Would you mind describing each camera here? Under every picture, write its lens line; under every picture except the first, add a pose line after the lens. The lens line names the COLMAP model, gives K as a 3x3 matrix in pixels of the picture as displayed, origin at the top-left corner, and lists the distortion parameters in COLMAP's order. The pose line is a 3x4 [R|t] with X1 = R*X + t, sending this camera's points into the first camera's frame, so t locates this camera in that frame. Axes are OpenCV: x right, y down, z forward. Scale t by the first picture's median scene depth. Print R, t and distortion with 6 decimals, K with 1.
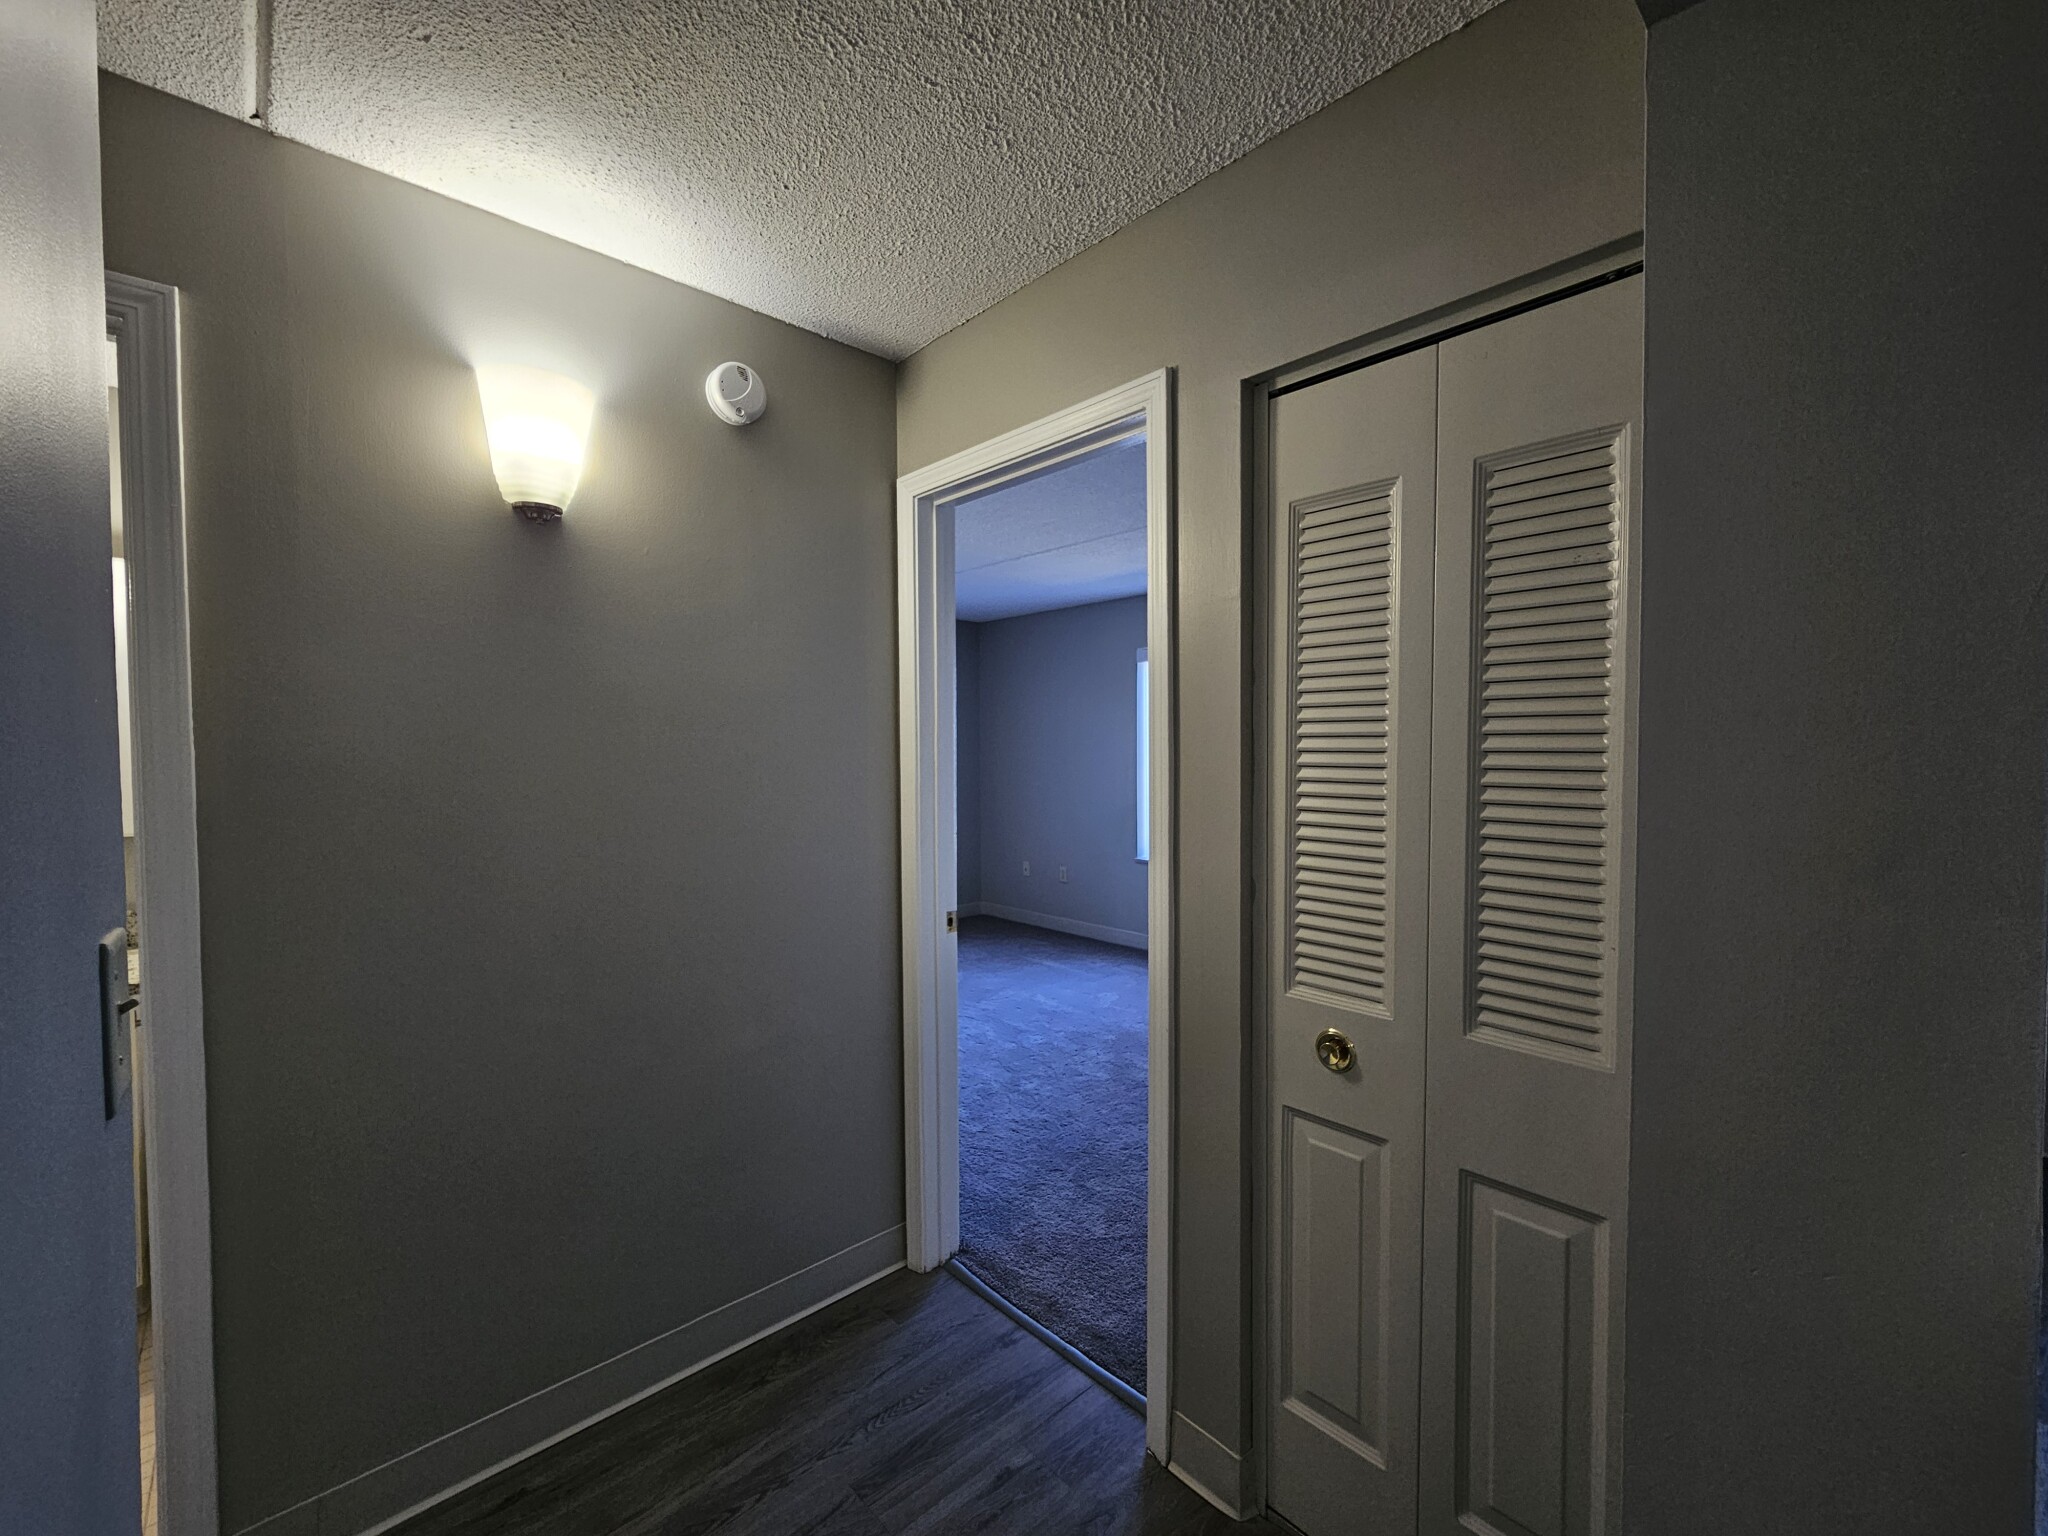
lens RADIAL K [[832.4, 0, 1030.2], [0, 832.4, 773.9], [0, 0, 1]] dist [-0.007089, 0.002751]
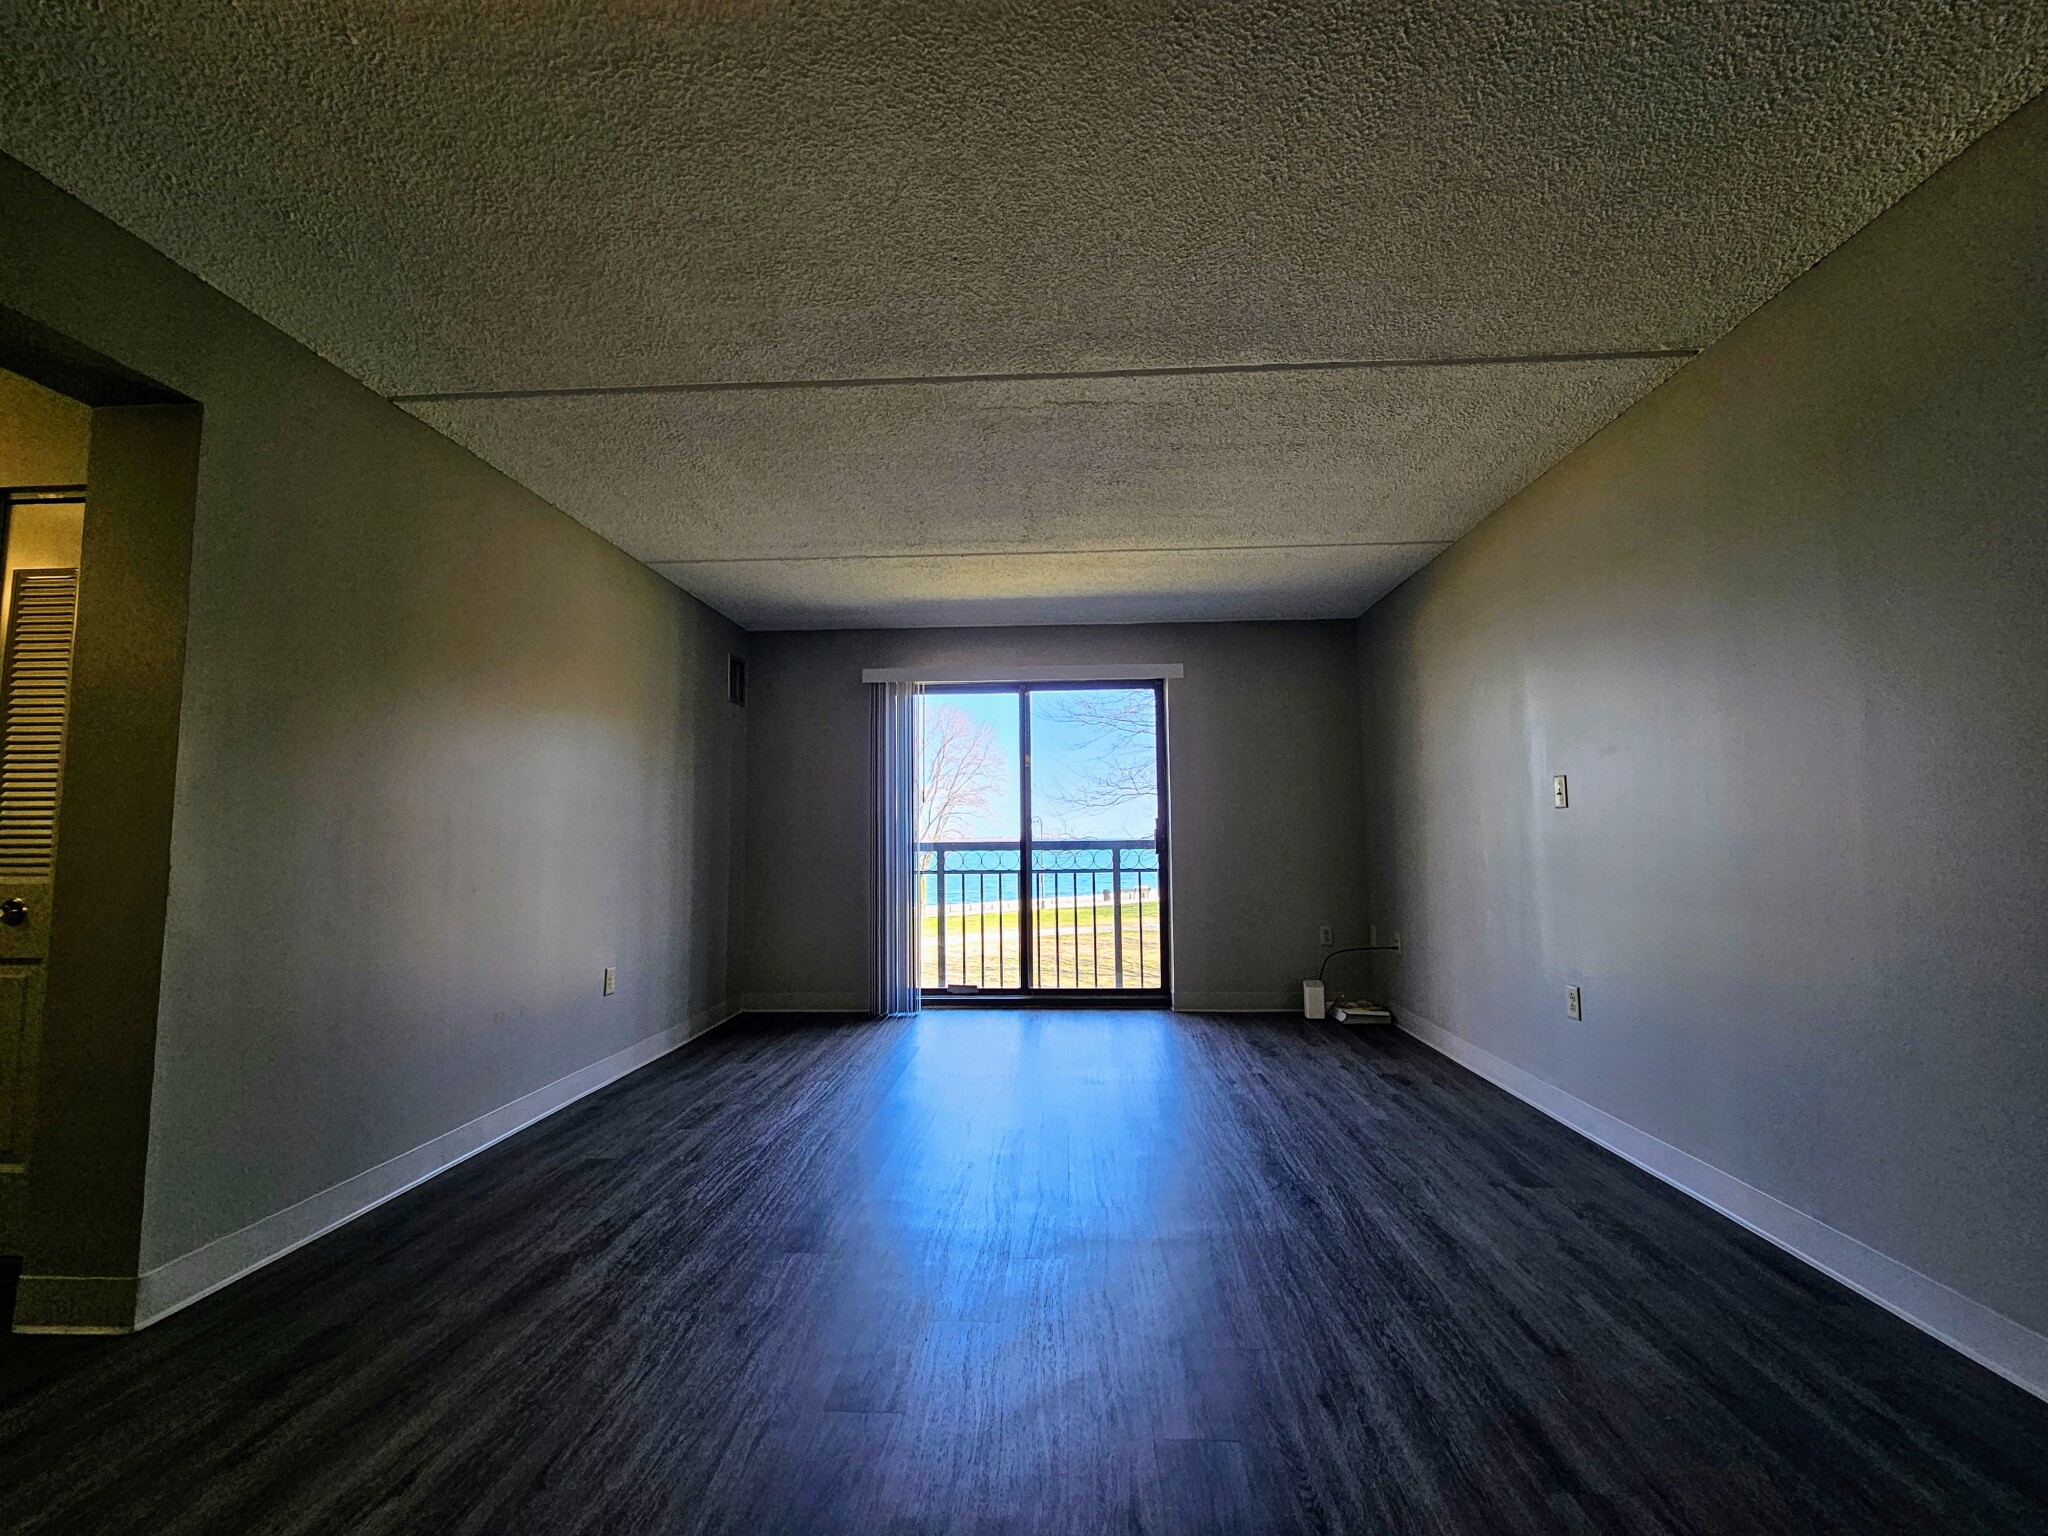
lens RADIAL K [[832.4, 0, 1030.2], [0, 832.4, 773.9], [0, 0, 1]] dist [-0.007089, 0.002751]
pose [[0.714748, 0.050868, 0.697529, 0.609650], [0.030522, 0.994133, -0.103773, 0.284632], [-0.698715, 0.095461, 0.709002, -1.433342]]
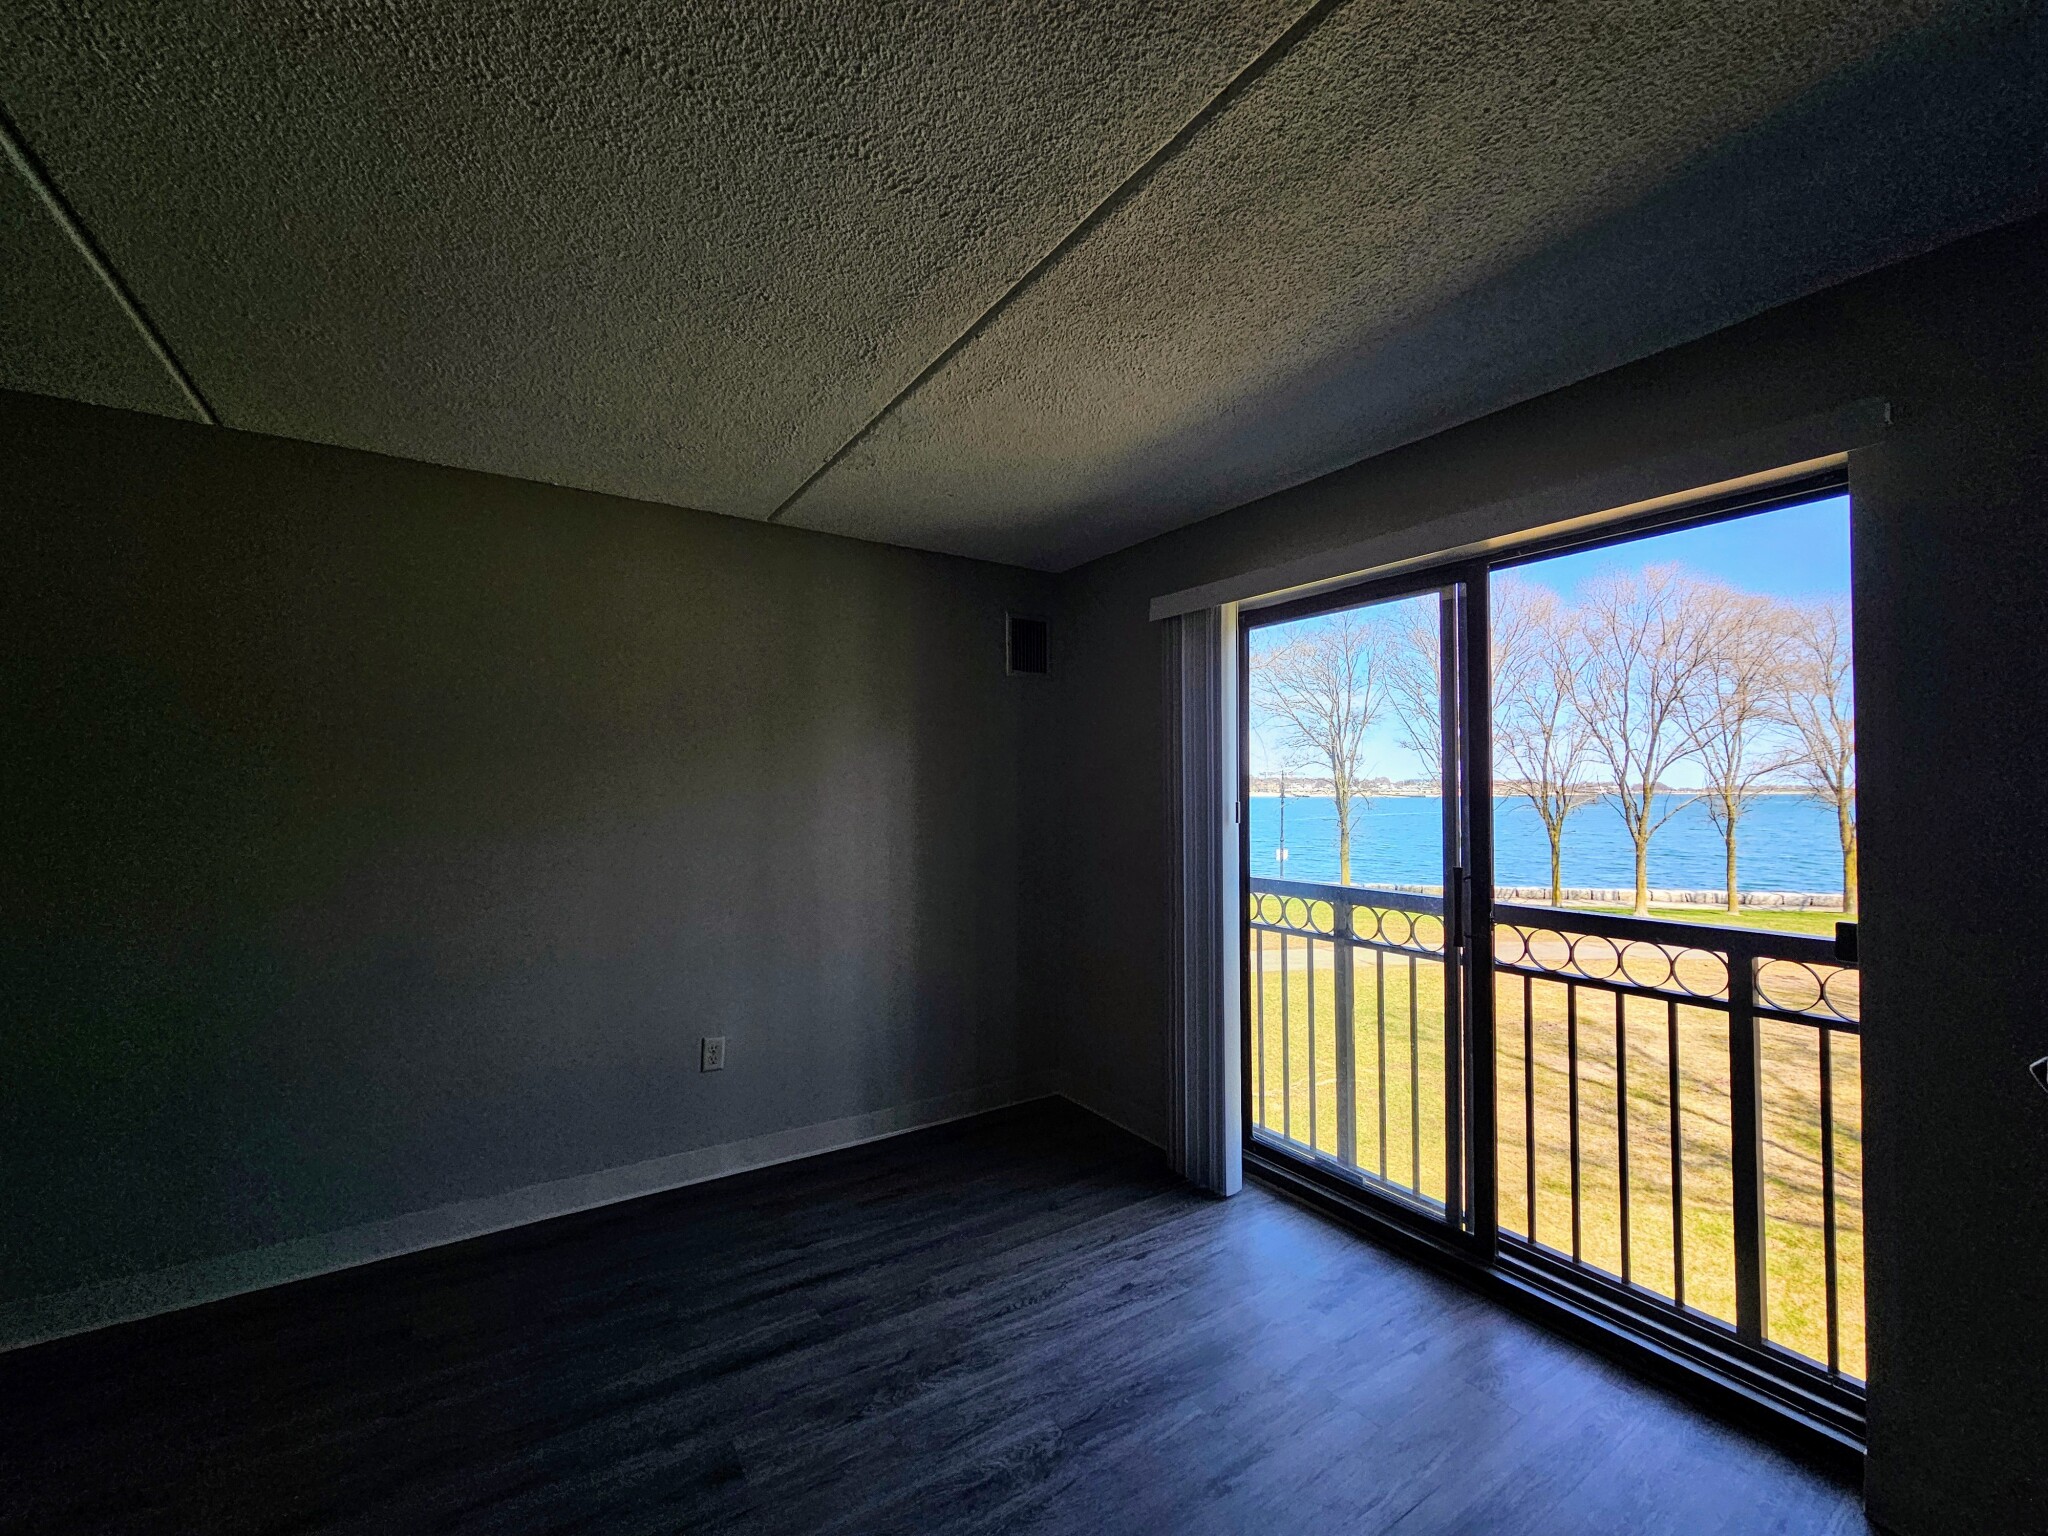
lens RADIAL K [[832.4, 0, 1030.2], [0, 832.4, 773.9], [0, 0, 1]] dist [-0.007089, 0.002751]
pose [[0.985807, 0.001075, -0.167879, 2.632048], [-0.009873, 0.998620, -0.051583, 0.008056], [0.167592, 0.052509, 0.984457, -0.611991]]
